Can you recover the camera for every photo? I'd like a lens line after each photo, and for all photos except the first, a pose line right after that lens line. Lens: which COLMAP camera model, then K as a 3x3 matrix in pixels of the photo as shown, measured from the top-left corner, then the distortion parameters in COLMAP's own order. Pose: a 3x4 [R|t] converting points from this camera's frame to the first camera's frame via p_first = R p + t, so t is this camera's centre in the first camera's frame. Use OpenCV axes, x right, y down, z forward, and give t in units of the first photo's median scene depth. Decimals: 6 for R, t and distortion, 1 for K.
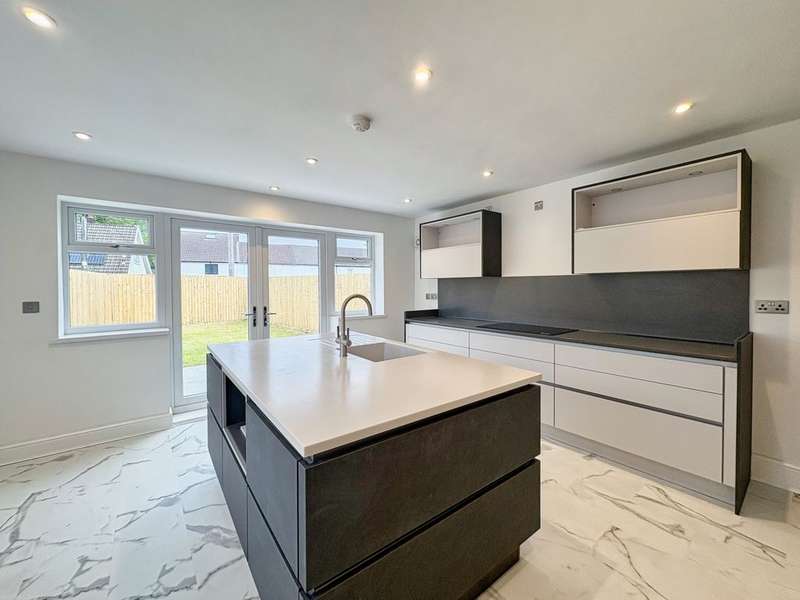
lens RADIAL K [[330.6, 0, 394.0], [0, 330.6, 291.3], [0, 0, 1]] dist [0.000137, 0.000029]
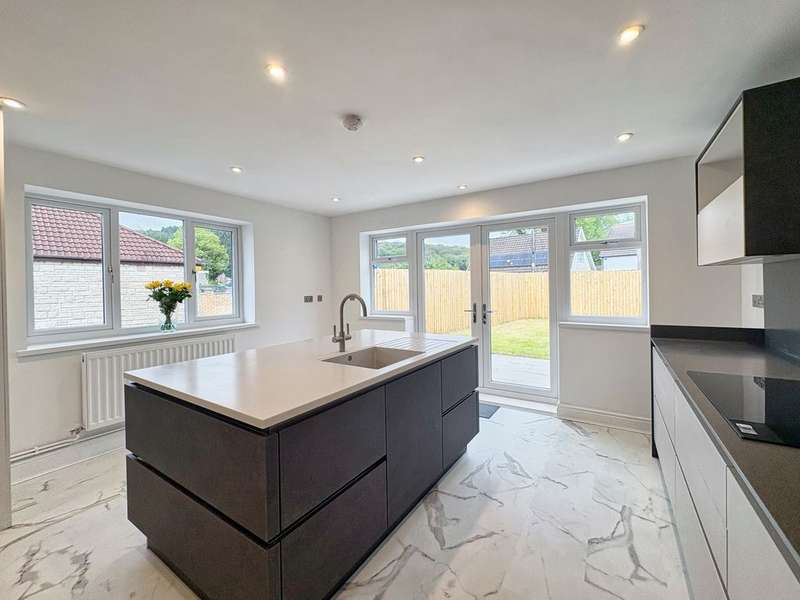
lens RADIAL K [[330.6, 0, 394.0], [0, 330.6, 291.3], [0, 0, 1]] dist [0.000137, 0.000029]
pose [[0.336083, 0.018991, -0.941641, 0.481611], [-0.004633, 0.999818, 0.018511, -0.010359], [0.941821, -0.001858, 0.336109, 0.426237]]
